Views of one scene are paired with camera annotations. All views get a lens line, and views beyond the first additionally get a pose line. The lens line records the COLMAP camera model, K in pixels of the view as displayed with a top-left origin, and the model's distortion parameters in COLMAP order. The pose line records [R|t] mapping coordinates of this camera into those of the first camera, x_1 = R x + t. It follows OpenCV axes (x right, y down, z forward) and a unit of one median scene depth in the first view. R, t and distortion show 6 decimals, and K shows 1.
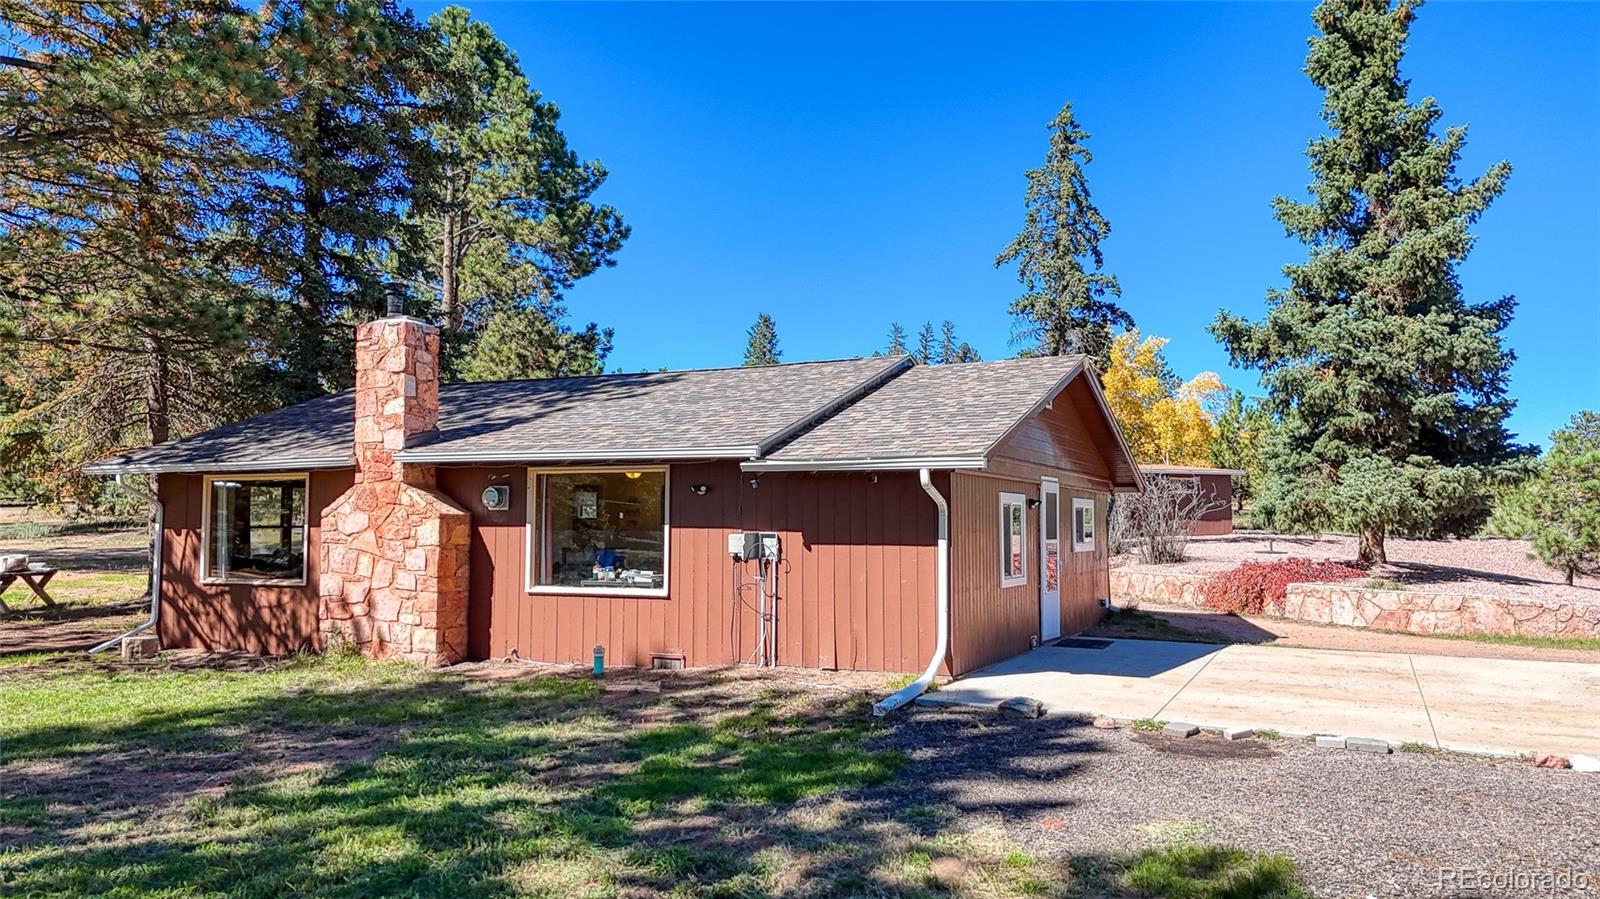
lens RADIAL K [[1181.0, 0, 800.4], [0, 1181.0, 451.2], [0, 0, 1]] dist [0.067968, -0.060682]
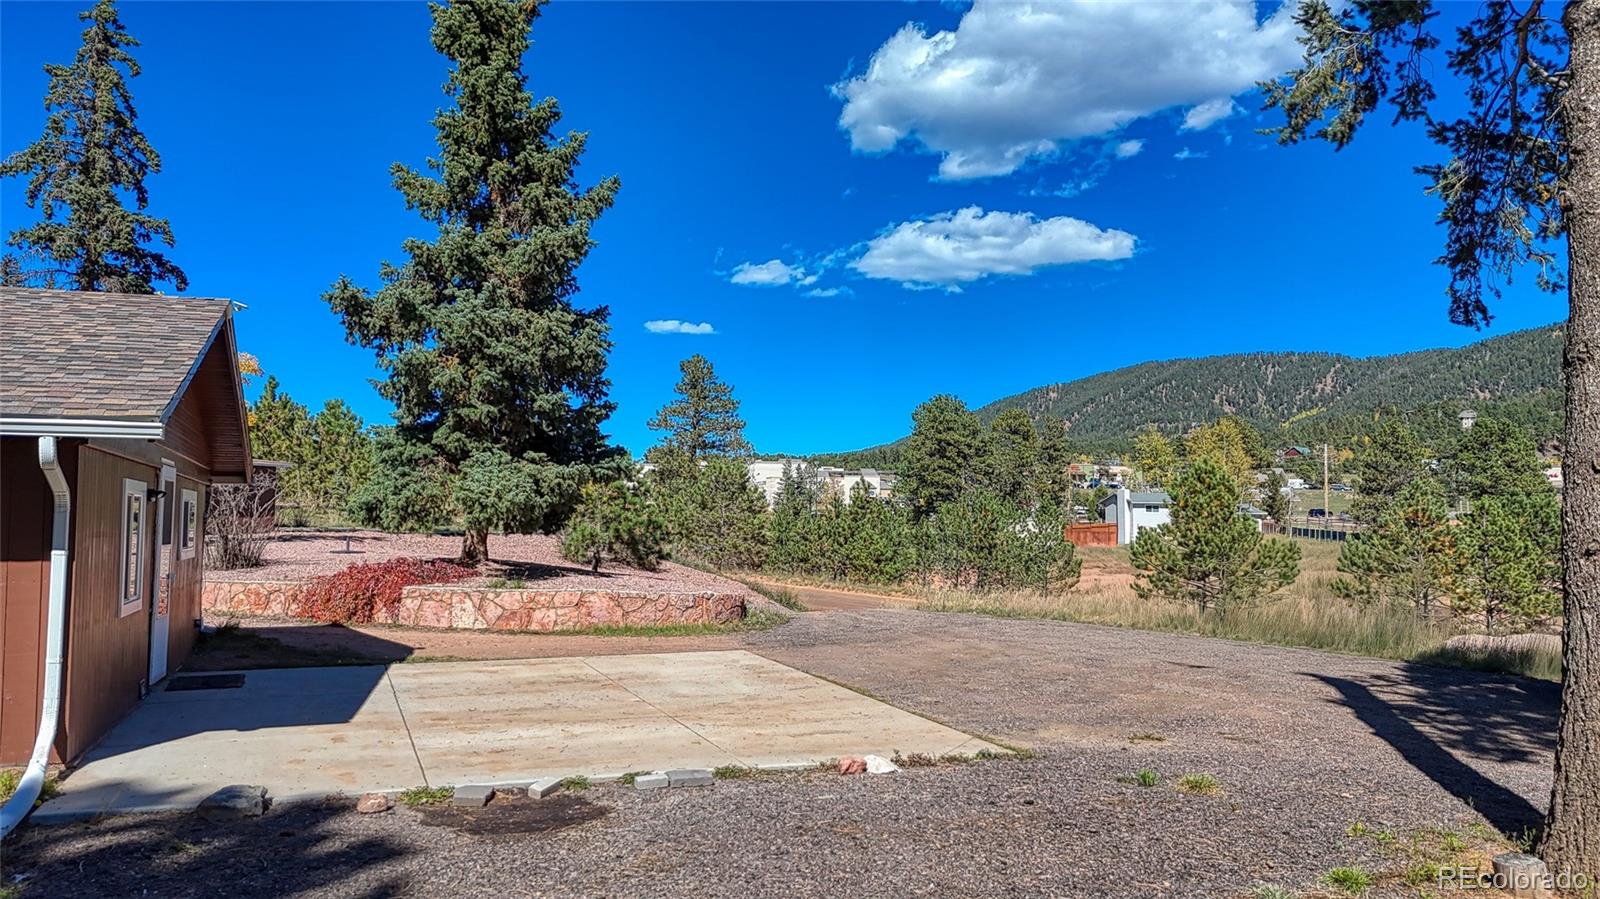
lens RADIAL K [[1181.0, 0, 805.2], [0, 1181.0, 446.0], [0, 0, 1]] dist [0.067968, -0.060682]
pose [[0.684676, 0.044791, 0.727470, -0.055099], [-0.044137, 0.998826, -0.019957, 0.009997], [-0.727510, -0.018445, 0.685849, 0.187748]]
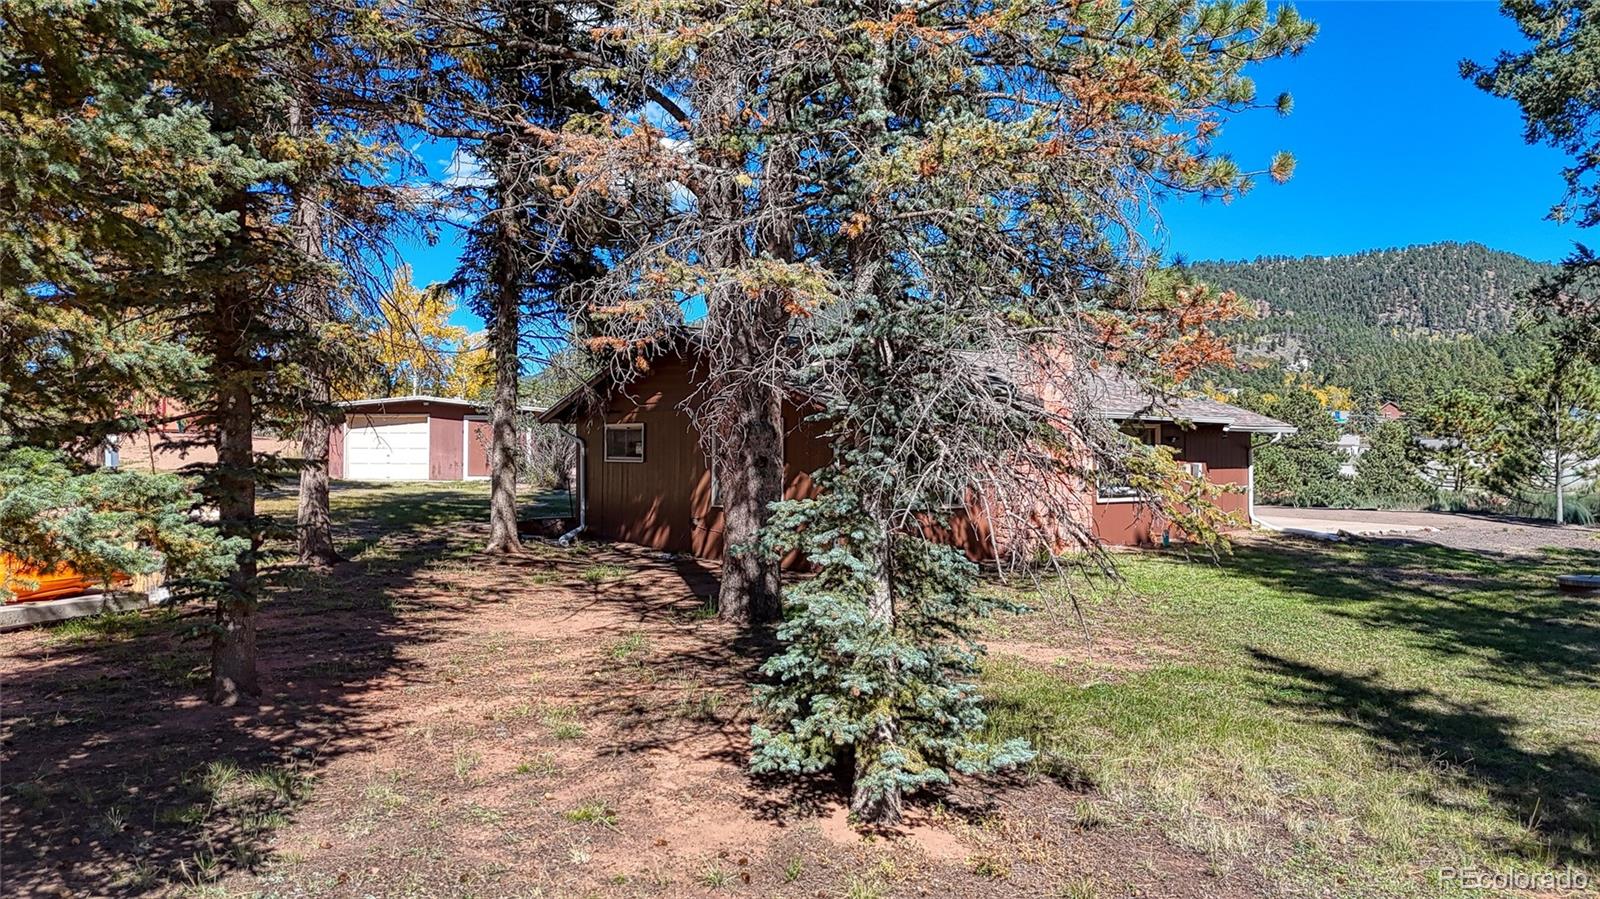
lens RADIAL K [[1181.0, 0, 803.8], [0, 1181.0, 442.7], [0, 0, 1]] dist [0.067968, -0.060682]
pose [[0.436446, 0.005502, 0.899714, -1.516443], [-0.053152, 0.998392, 0.019679, 0.025773], [-0.898159, -0.056411, 0.436037, 0.561934]]
